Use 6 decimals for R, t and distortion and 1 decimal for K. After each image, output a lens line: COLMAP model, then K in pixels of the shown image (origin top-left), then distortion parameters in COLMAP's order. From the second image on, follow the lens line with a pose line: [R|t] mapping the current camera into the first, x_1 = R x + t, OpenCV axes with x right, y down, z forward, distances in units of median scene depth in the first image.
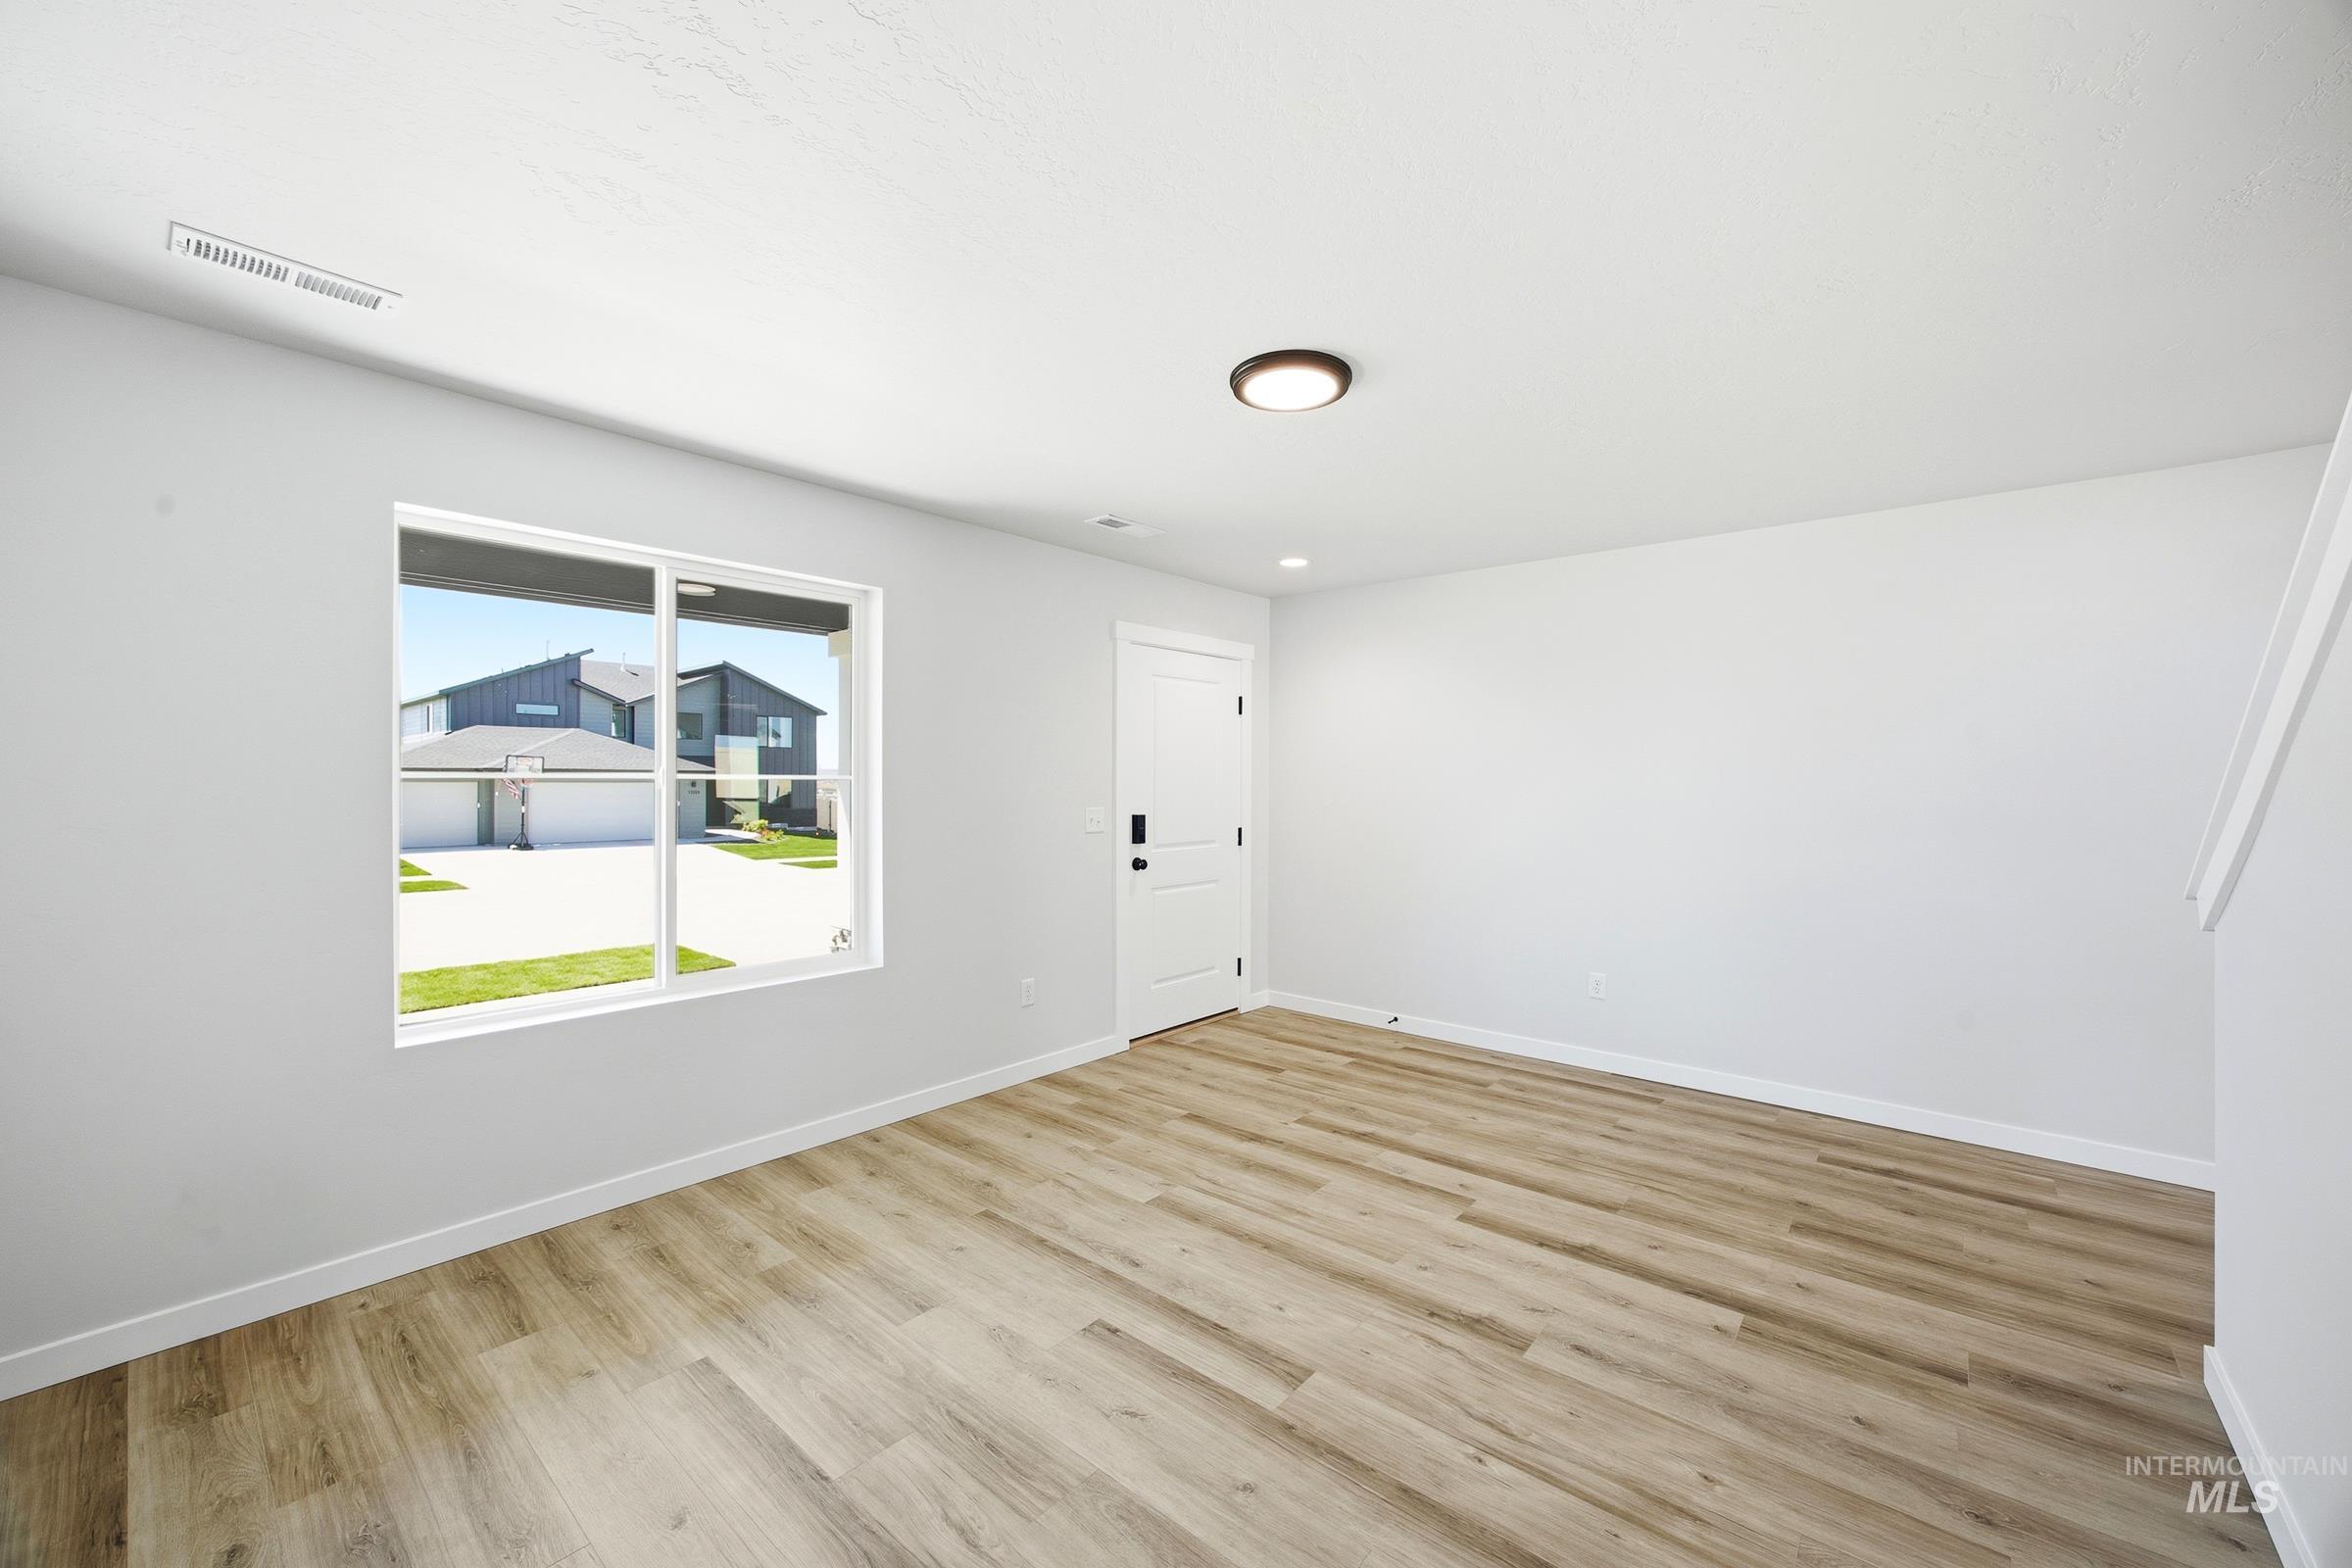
lens RADIAL K [[930.1, 0, 1161.1], [0, 930.1, 775.8], [0, 0, 1]] dist [-0.020038, 0.006762]
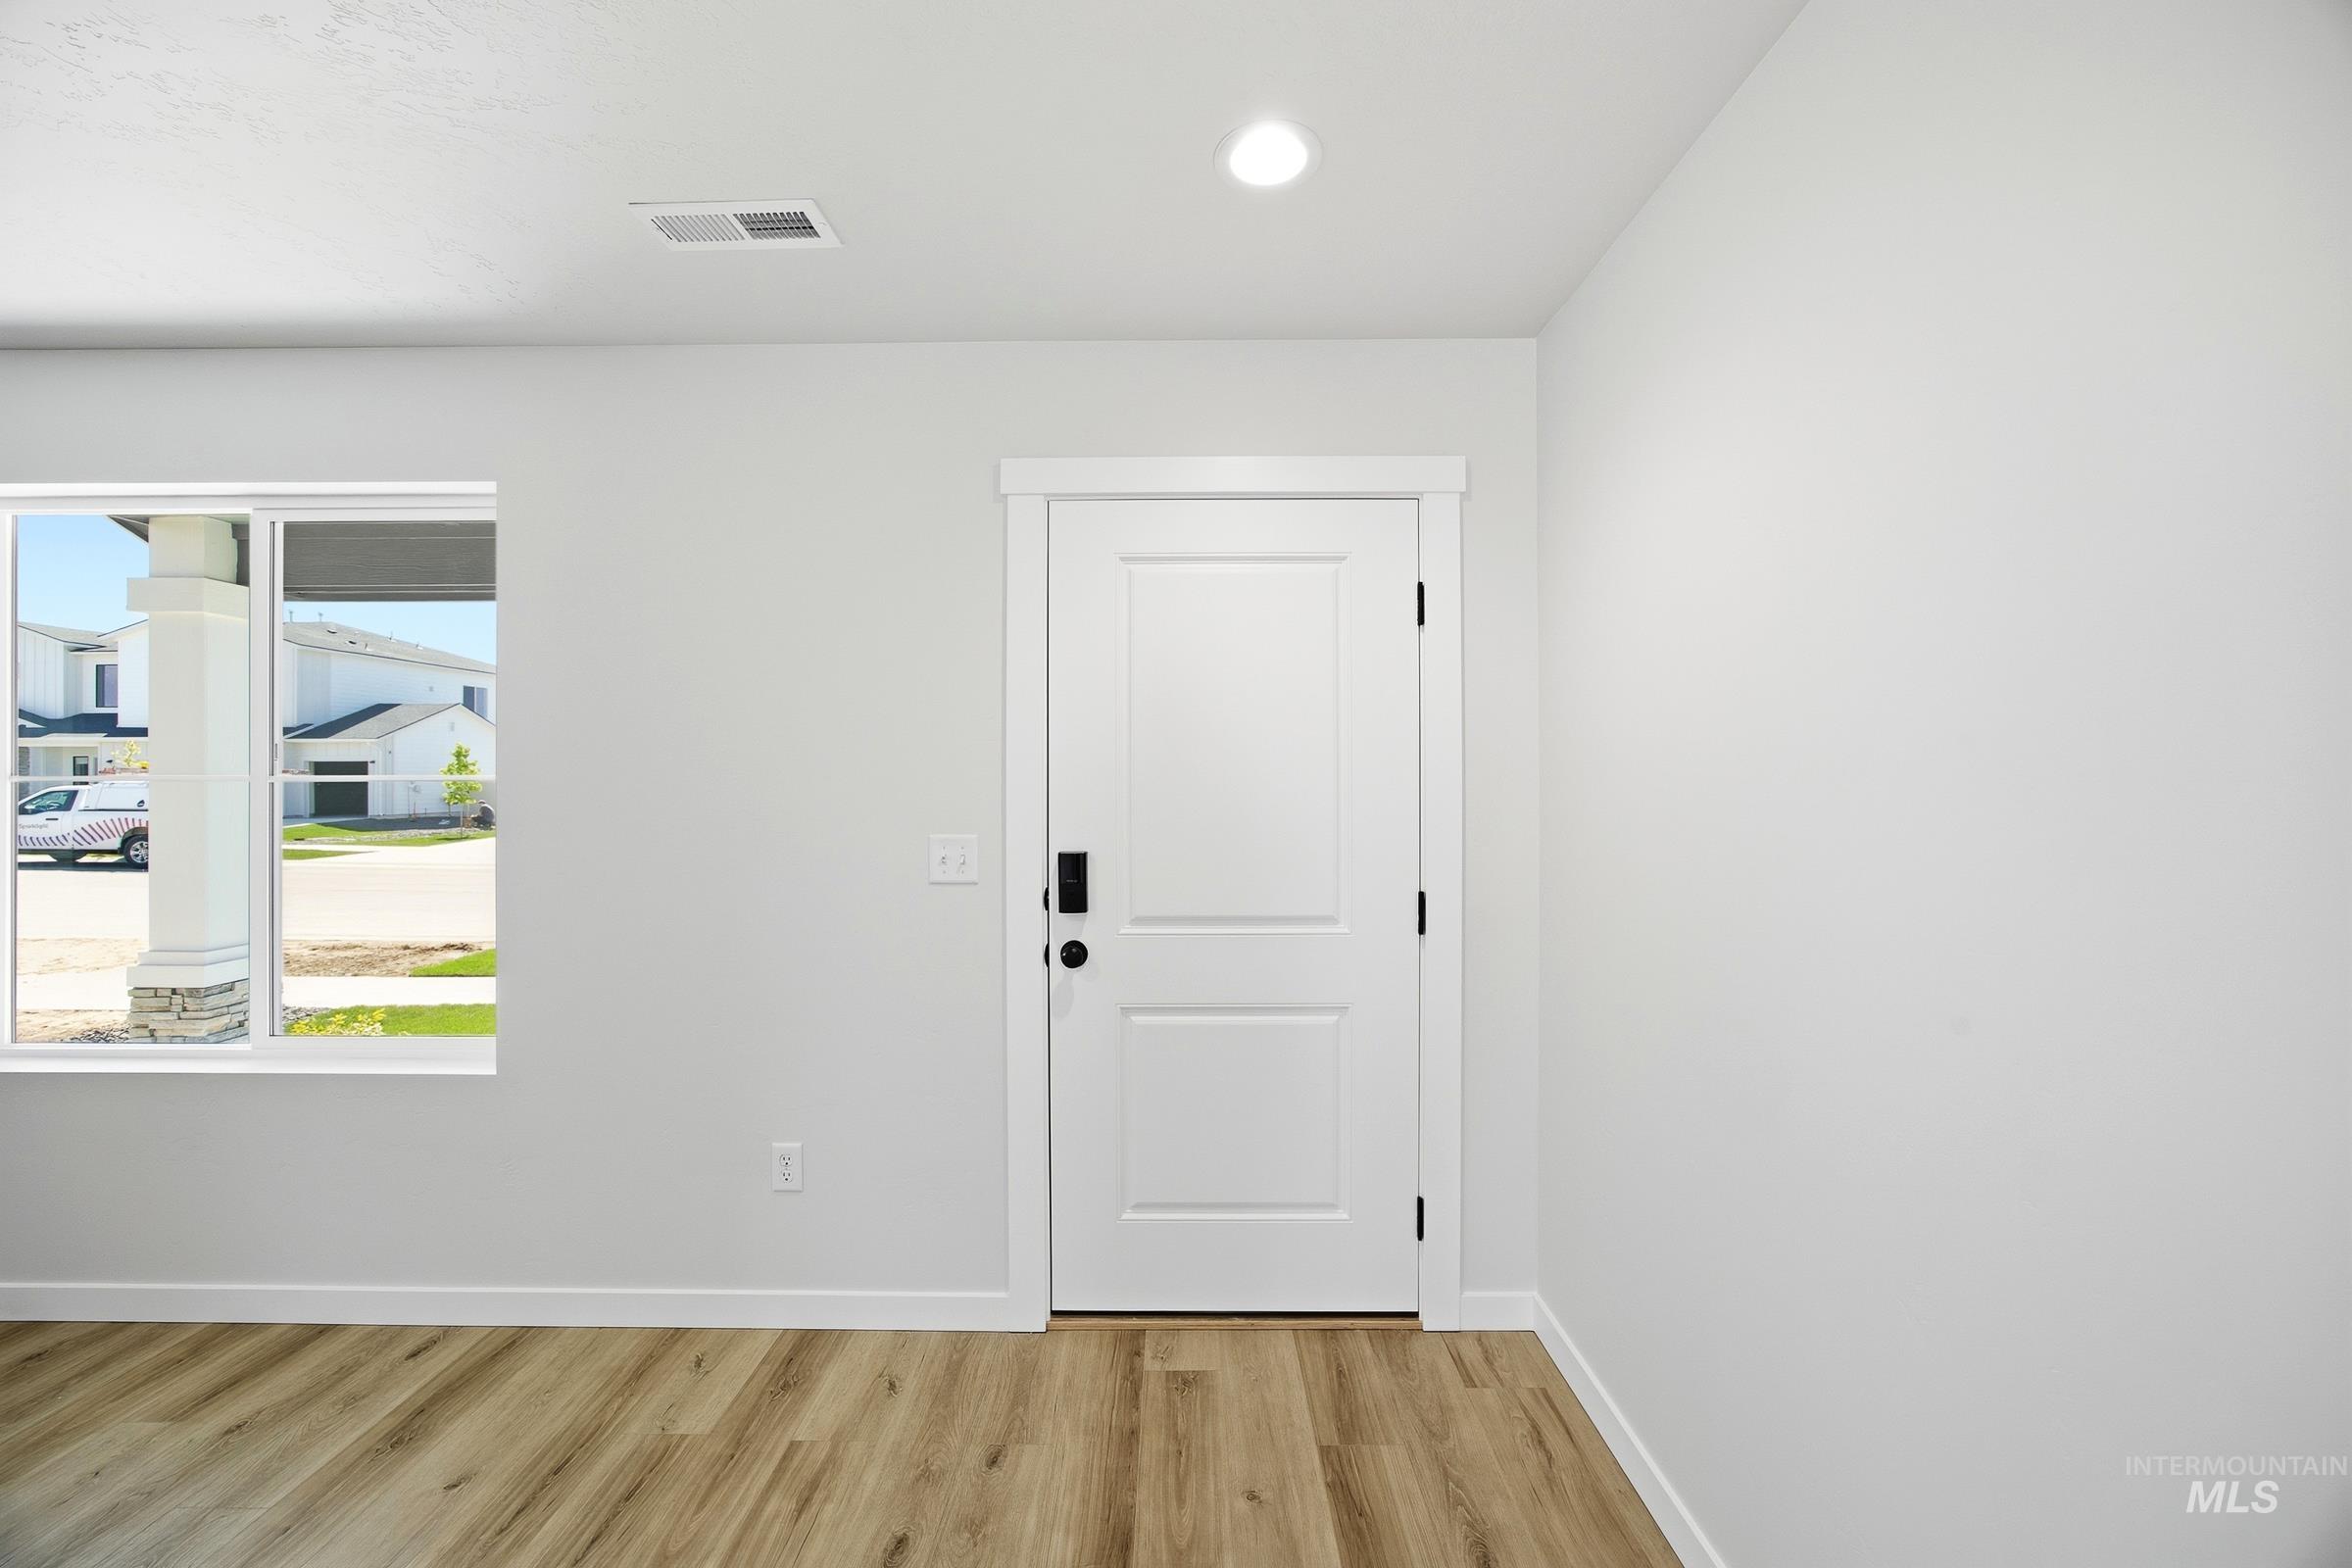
lens RADIAL K [[883.2, 0, 1176.0], [0, 883.2, 784.0], [0, 0, 1]] dist [-0.006992, -0.000141]
pose [[0.657072, -0.005514, -0.753807, 0.364547], [0.007620, 0.999971, -0.000672, 0.007065], [0.753789, -0.005303, 0.657095, 0.750791]]
